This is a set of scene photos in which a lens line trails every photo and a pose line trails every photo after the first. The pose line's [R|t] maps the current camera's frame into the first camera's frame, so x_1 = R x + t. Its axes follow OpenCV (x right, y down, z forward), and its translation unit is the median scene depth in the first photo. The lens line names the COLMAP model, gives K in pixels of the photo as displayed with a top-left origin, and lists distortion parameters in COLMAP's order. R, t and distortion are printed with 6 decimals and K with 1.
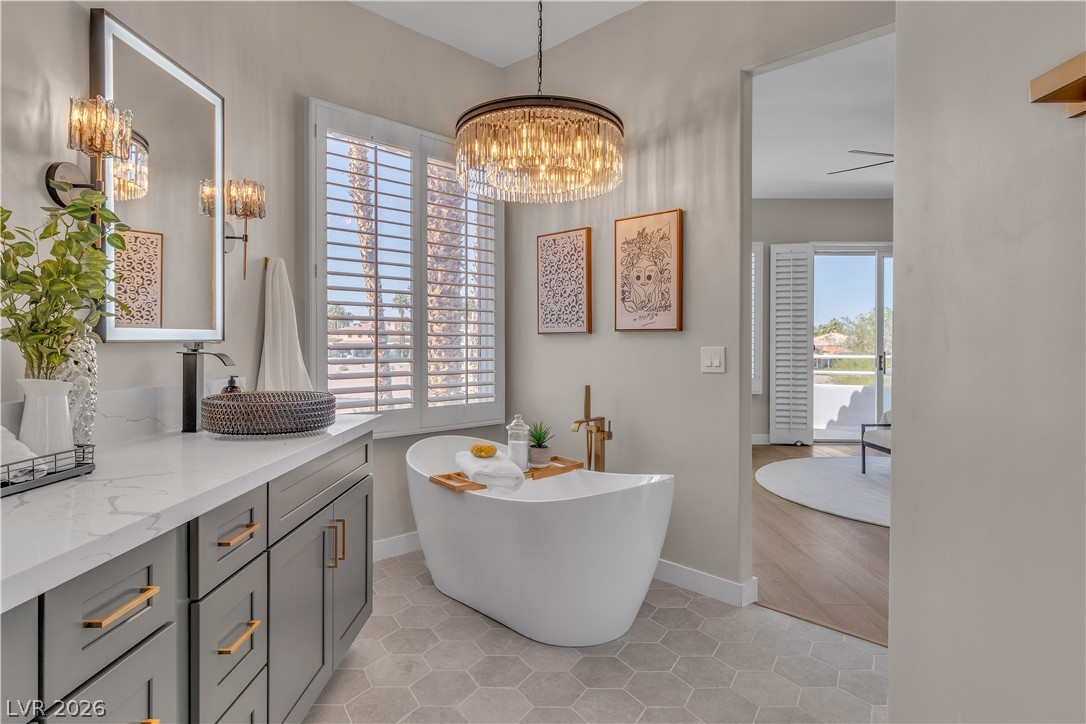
lens RADIAL K [[601.3, 0, 540.5], [0, 601.3, 347.6], [0, 0, 1]] dist [-0.001753, 0.000891]
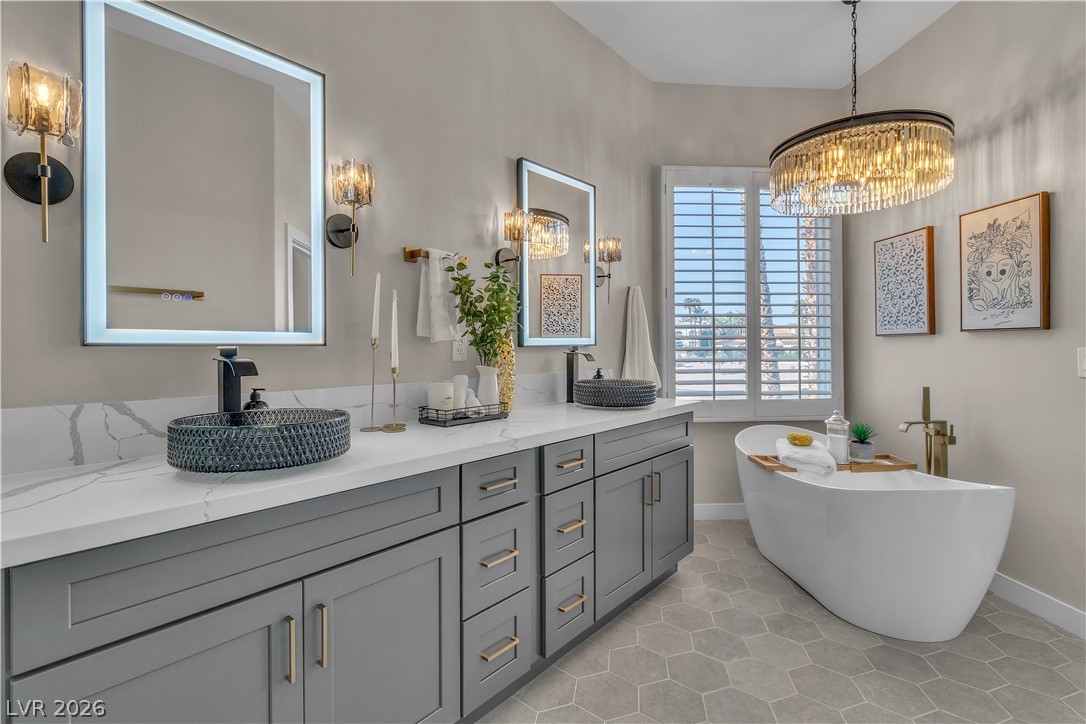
lens RADIAL K [[510.7, 0, 541.3], [0, 510.7, 345.3], [0, 0, 1]] dist [0.003225, -0.001193]
pose [[0.756801, -0.008104, -0.653596, 0.190195], [0.002389, 0.999951, -0.009633, 0.001000], [0.653641, 0.005729, 0.756783, -0.060776]]
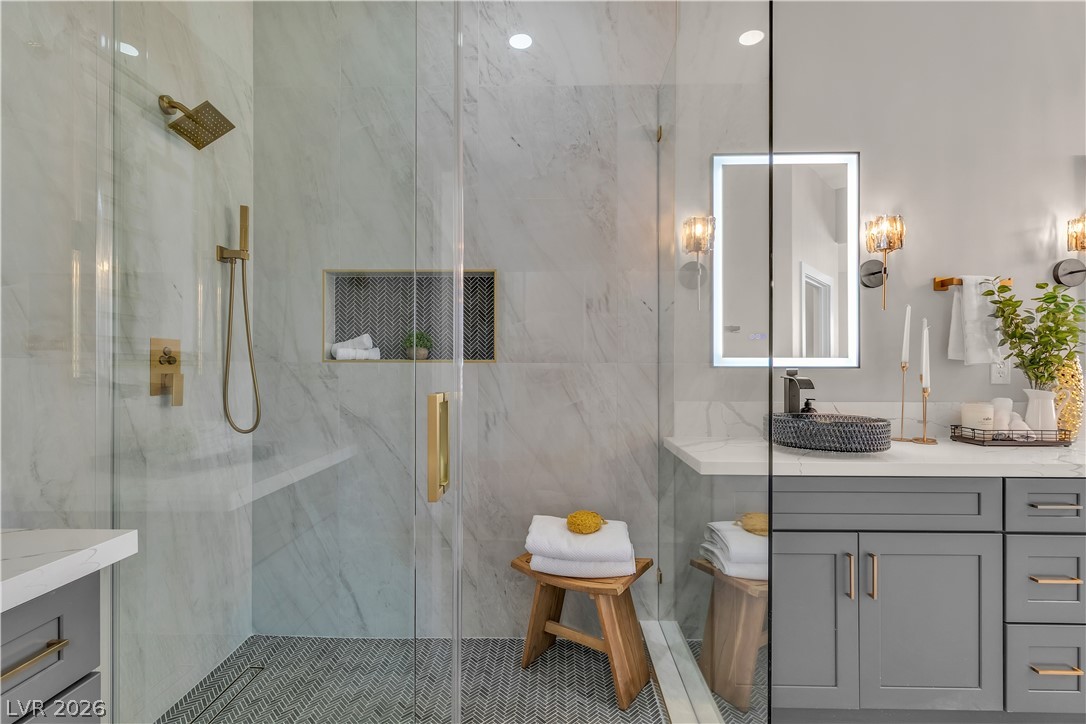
lens RADIAL K [[510.7, 0, 541.9], [0, 510.7, 367.3], [0, 0, 1]] dist [0.003225, -0.001193]
pose [[-0.023425, -0.006944, -0.999701, 0.394558], [-0.007741, 0.999947, -0.006764, 0.003021], [0.999696, 0.007580, -0.023478, -0.244813]]
